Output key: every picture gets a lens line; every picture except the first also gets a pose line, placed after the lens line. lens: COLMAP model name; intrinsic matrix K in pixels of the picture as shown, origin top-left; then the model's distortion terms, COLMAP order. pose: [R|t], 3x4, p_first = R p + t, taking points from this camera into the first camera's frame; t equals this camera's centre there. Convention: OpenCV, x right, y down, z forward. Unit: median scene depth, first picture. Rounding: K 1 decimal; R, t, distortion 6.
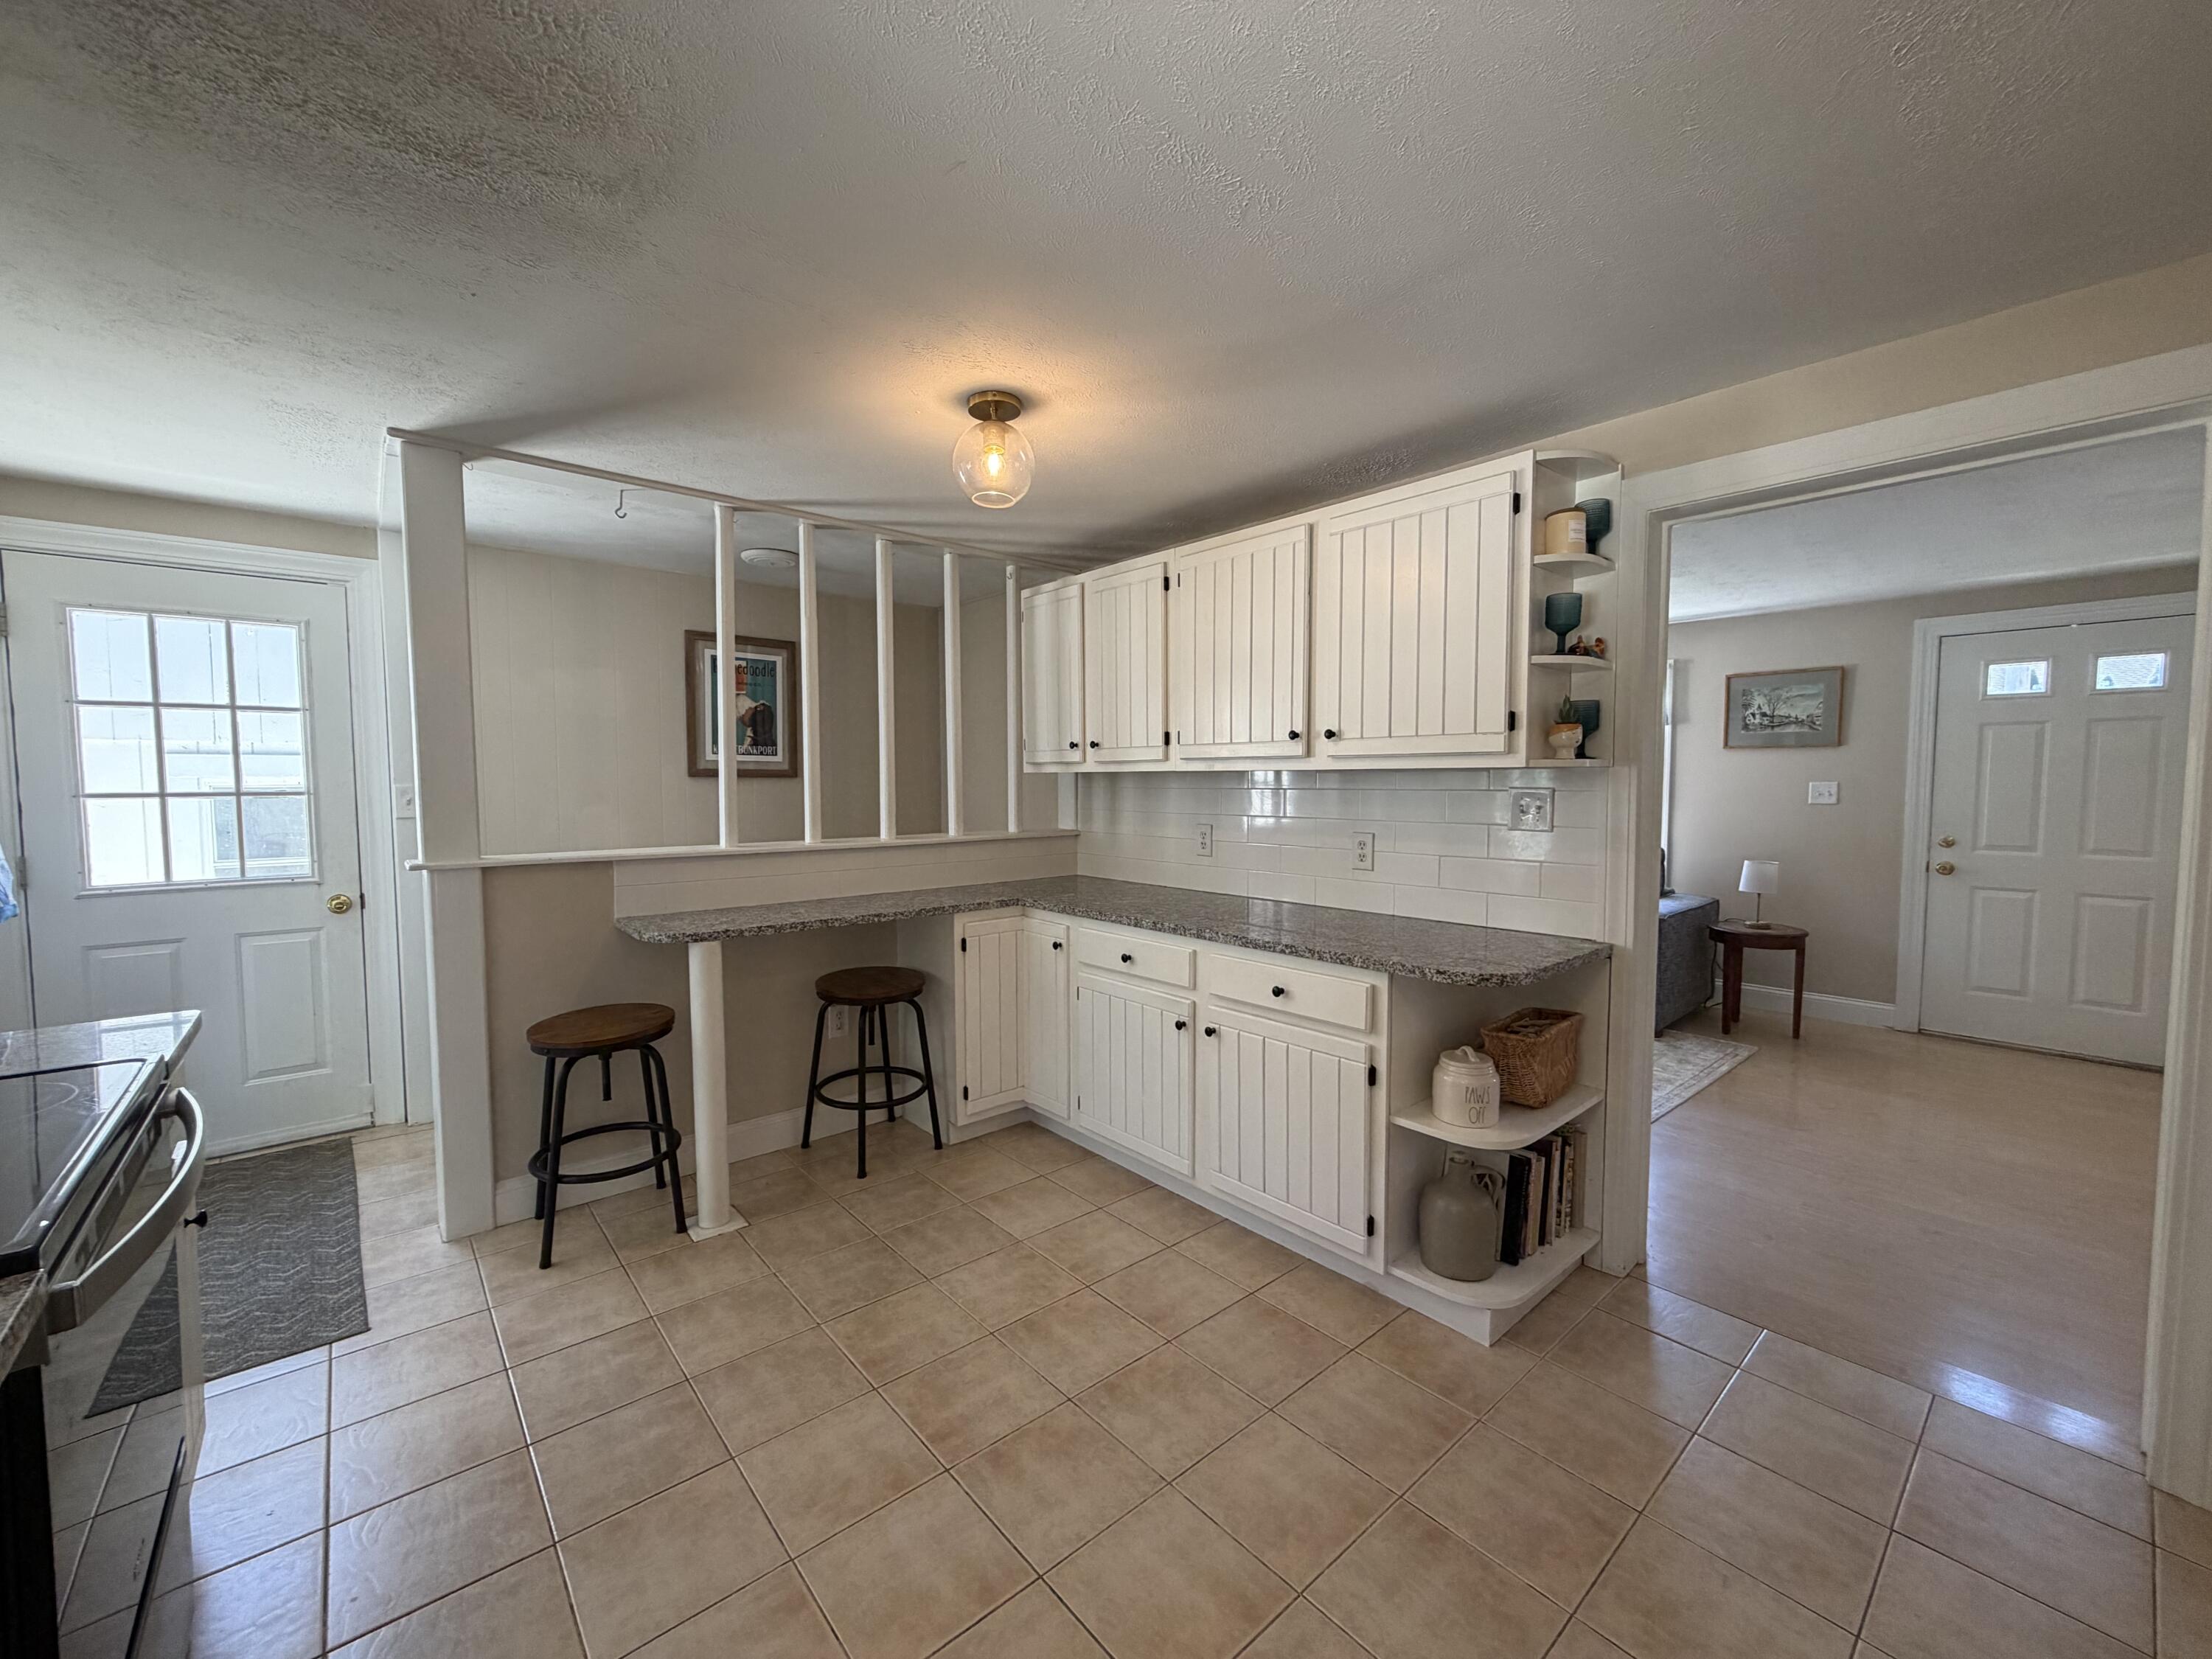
lens RADIAL K [[886.1, 0, 1101.3], [0, 886.1, 836.0], [0, 0, 1]] dist [0.004525, 0.000071]
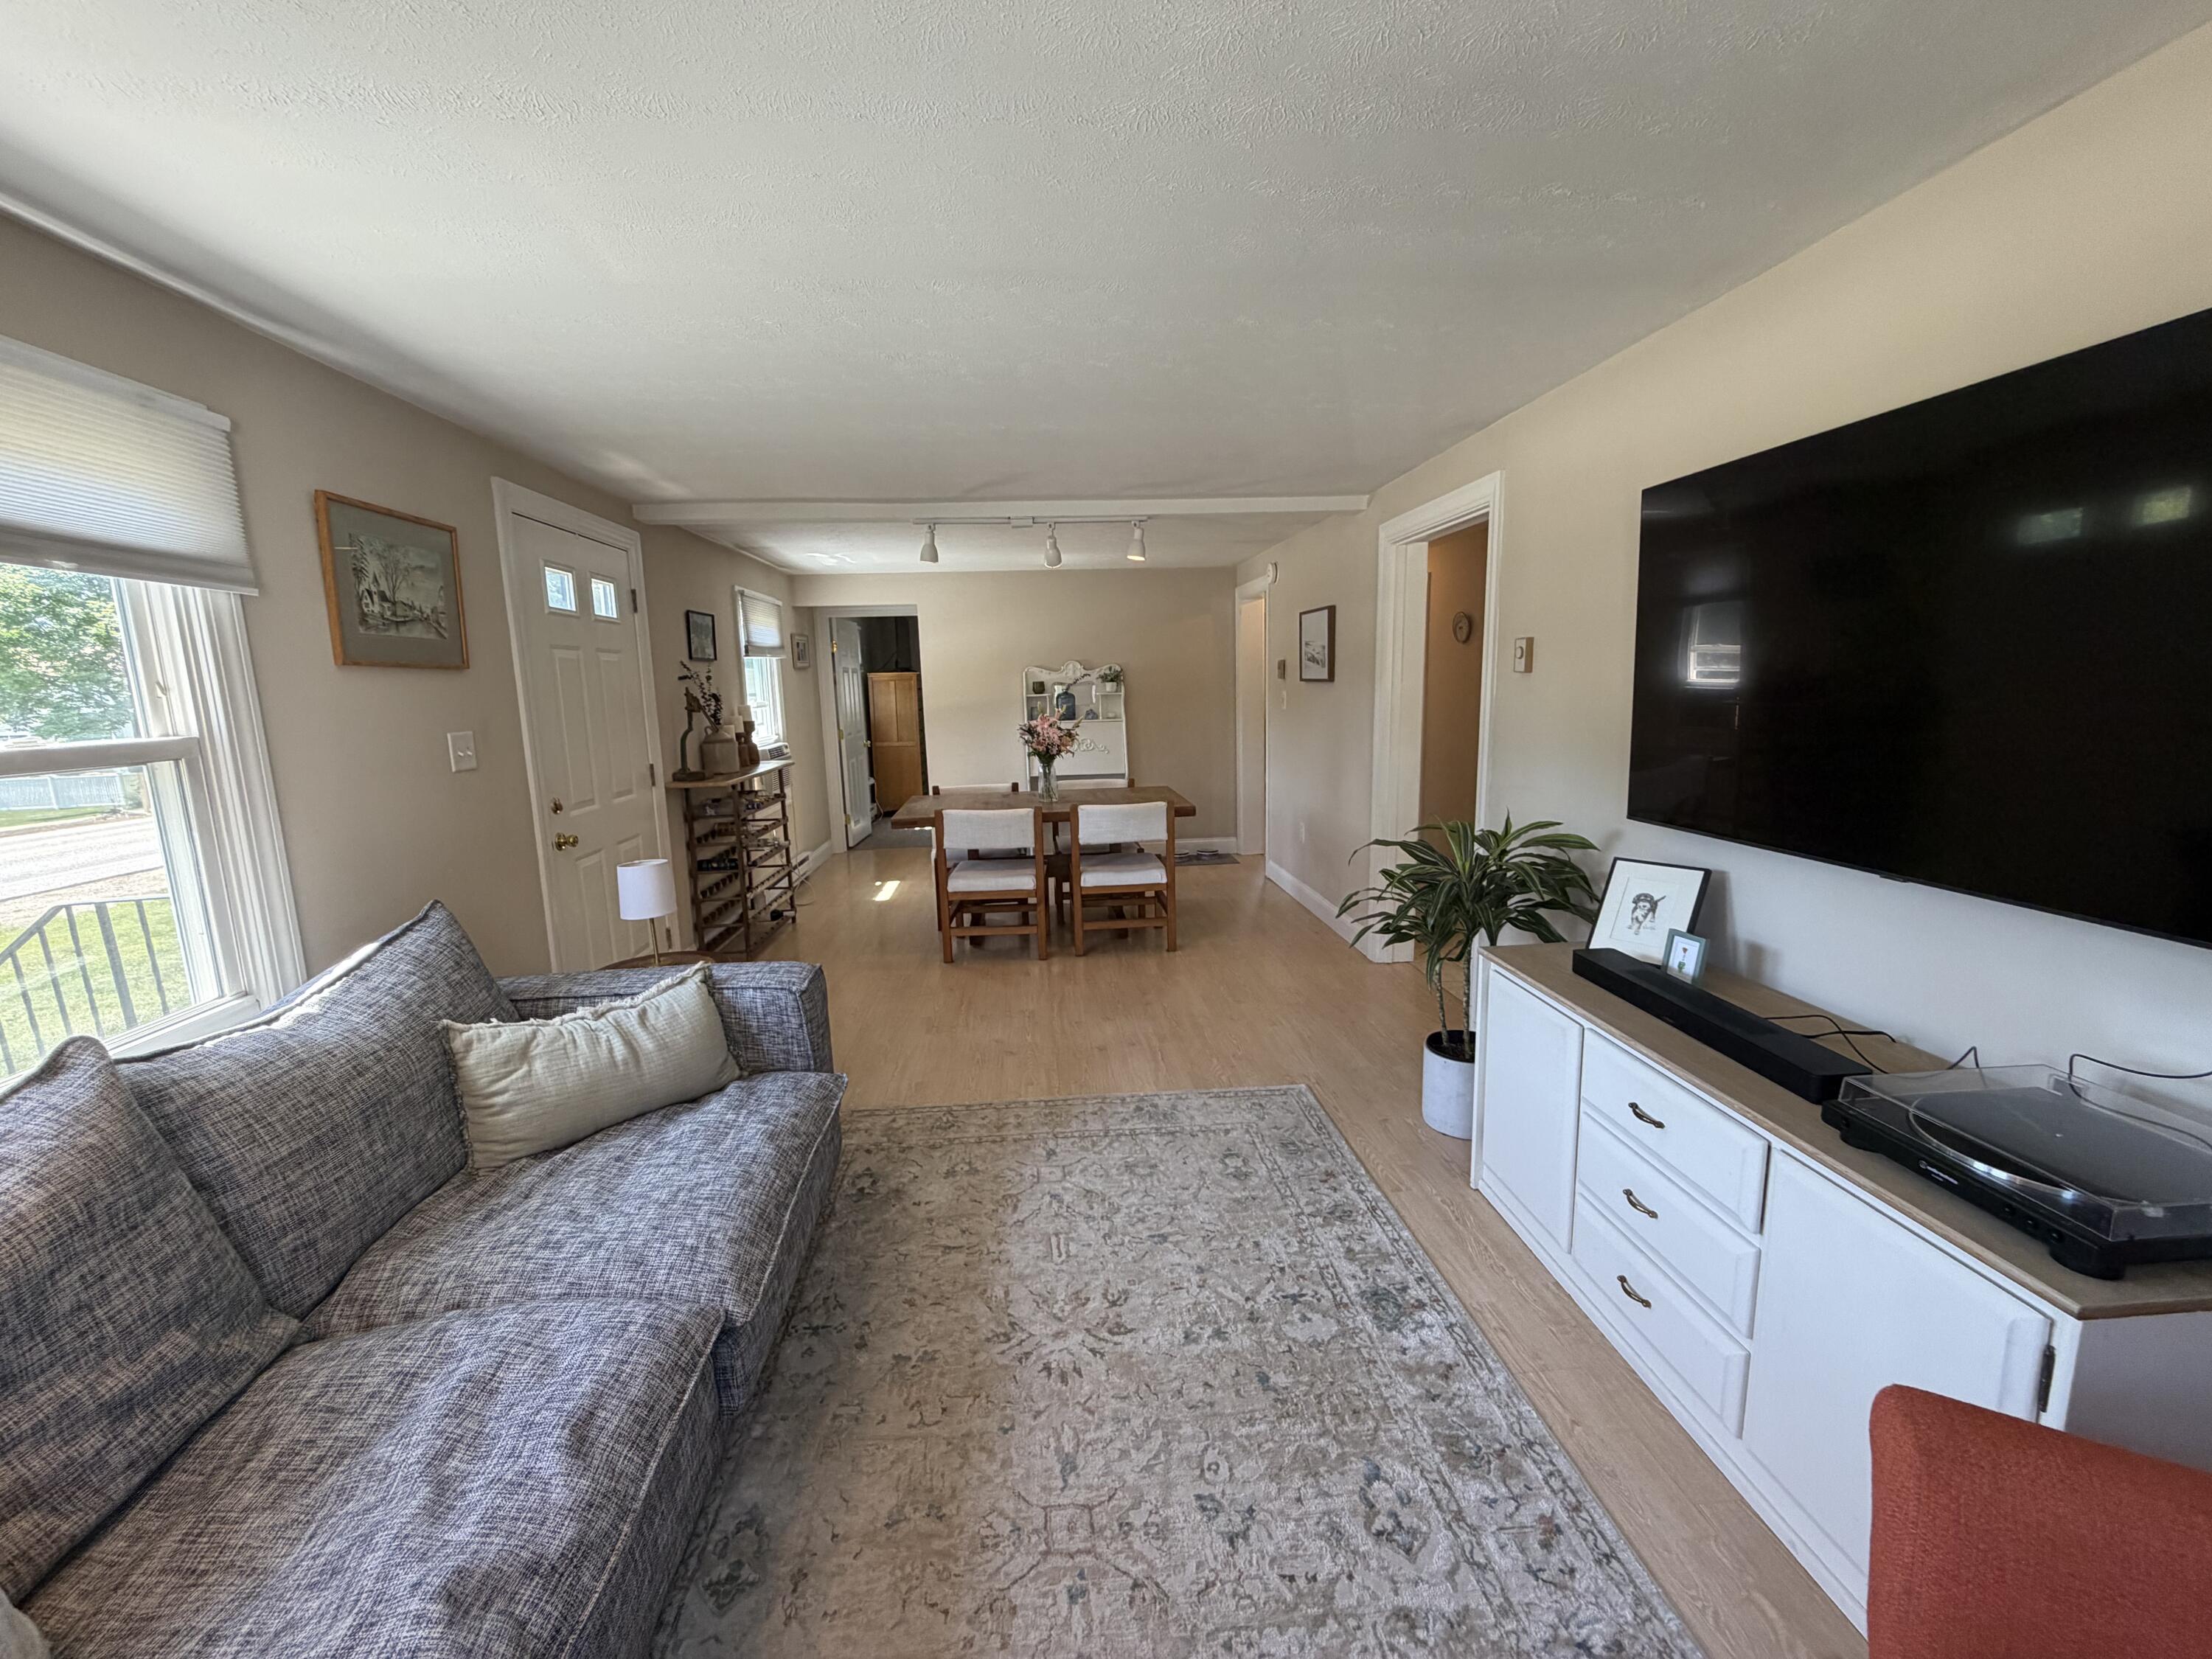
lens RADIAL K [[886.1, 0, 1100.3], [0, 886.1, 823.7], [0, 0, 1]] dist [0.004525, 0.000071]
pose [[-0.810813, -0.070407, 0.581055, 0.277820], [0.065028, 0.975757, 0.208975, -0.176034], [-0.581682, 0.207224, -0.786578, 2.245301]]
